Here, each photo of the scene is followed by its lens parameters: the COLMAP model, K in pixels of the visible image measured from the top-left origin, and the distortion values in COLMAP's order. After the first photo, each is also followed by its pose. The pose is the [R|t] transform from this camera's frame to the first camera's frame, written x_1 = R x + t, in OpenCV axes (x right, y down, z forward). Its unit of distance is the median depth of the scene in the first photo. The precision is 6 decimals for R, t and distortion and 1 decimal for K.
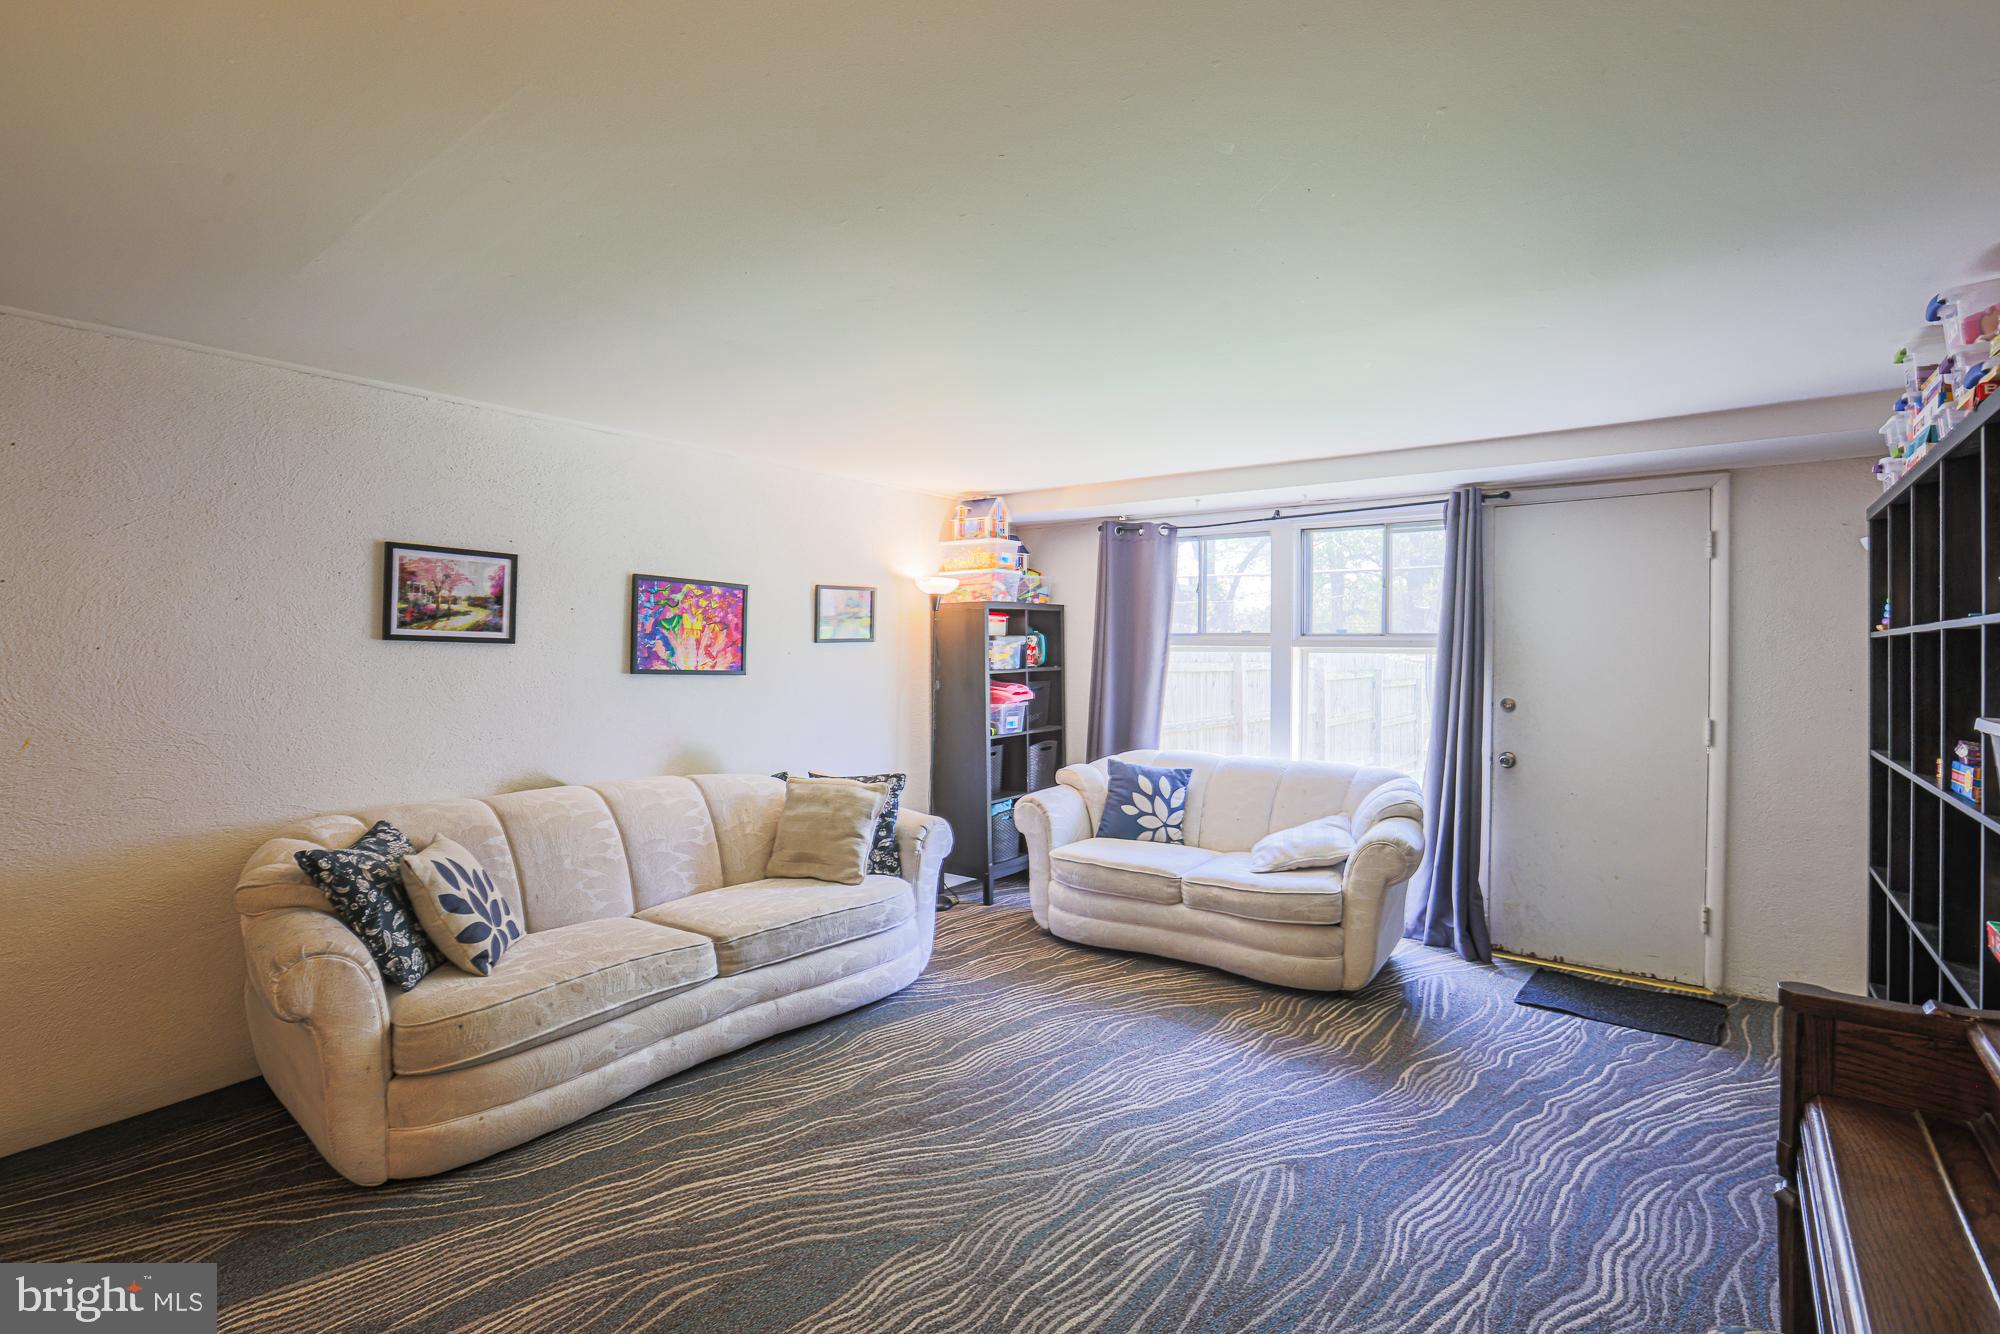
lens RADIAL K [[980.8, 0, 1023.3], [0, 980.8, 661.0], [0, 0, 1]] dist [-0.073427, 0.038378]
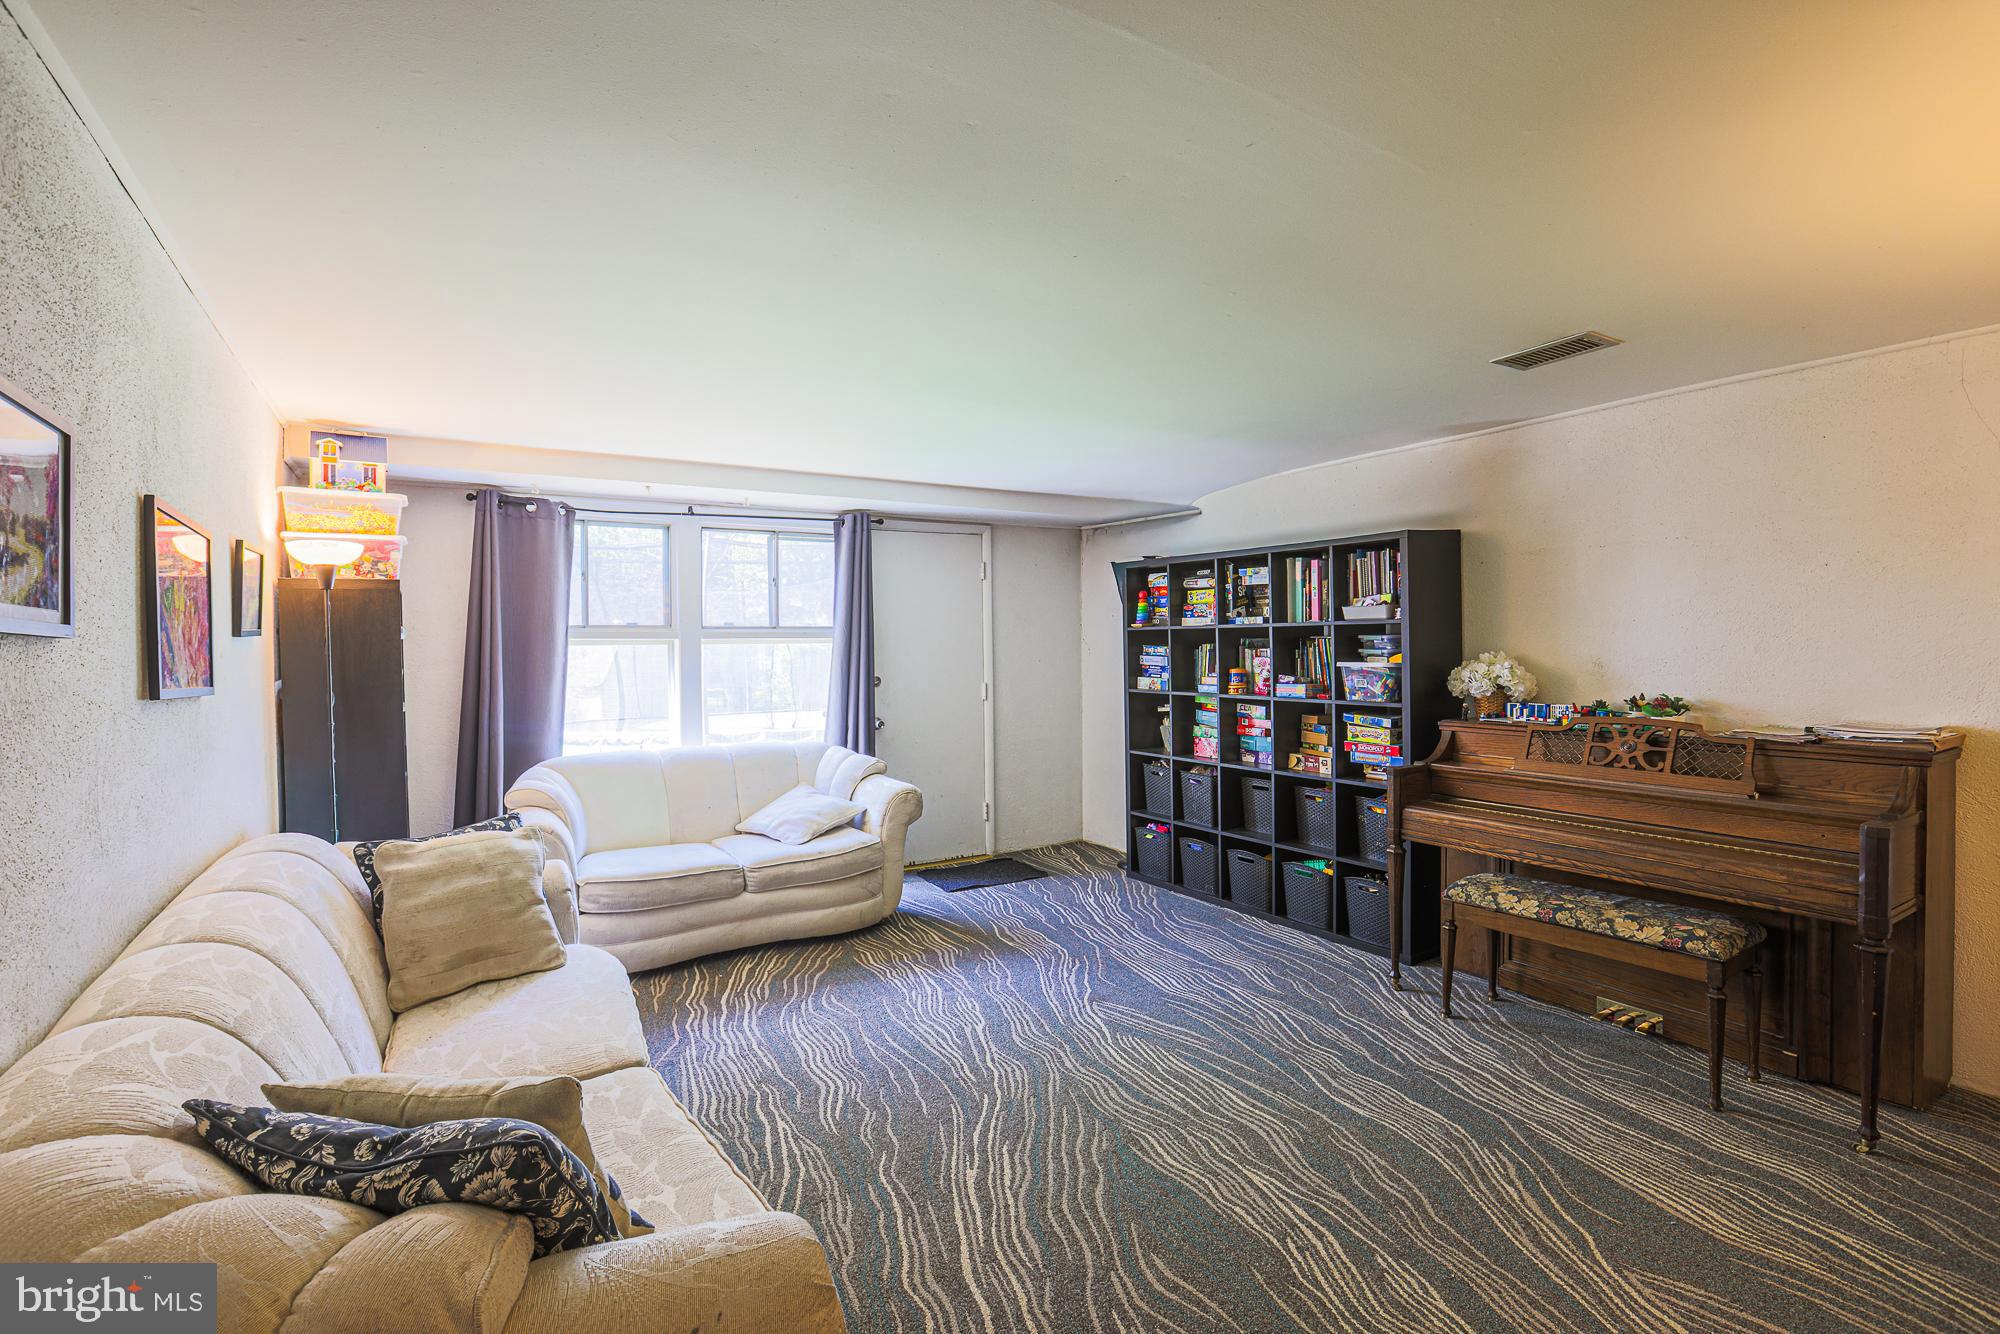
lens RADIAL K [[959.3, 0, 1000.0], [0, 959.3, 667.0], [0, 0, 1]] dist [-0.064207, 0.000279]
pose [[0.310528, -0.031921, 0.950028, -0.764595], [0.022712, 0.999400, 0.026156, -0.005147], [-0.950293, 0.013455, 0.311067, 0.486730]]
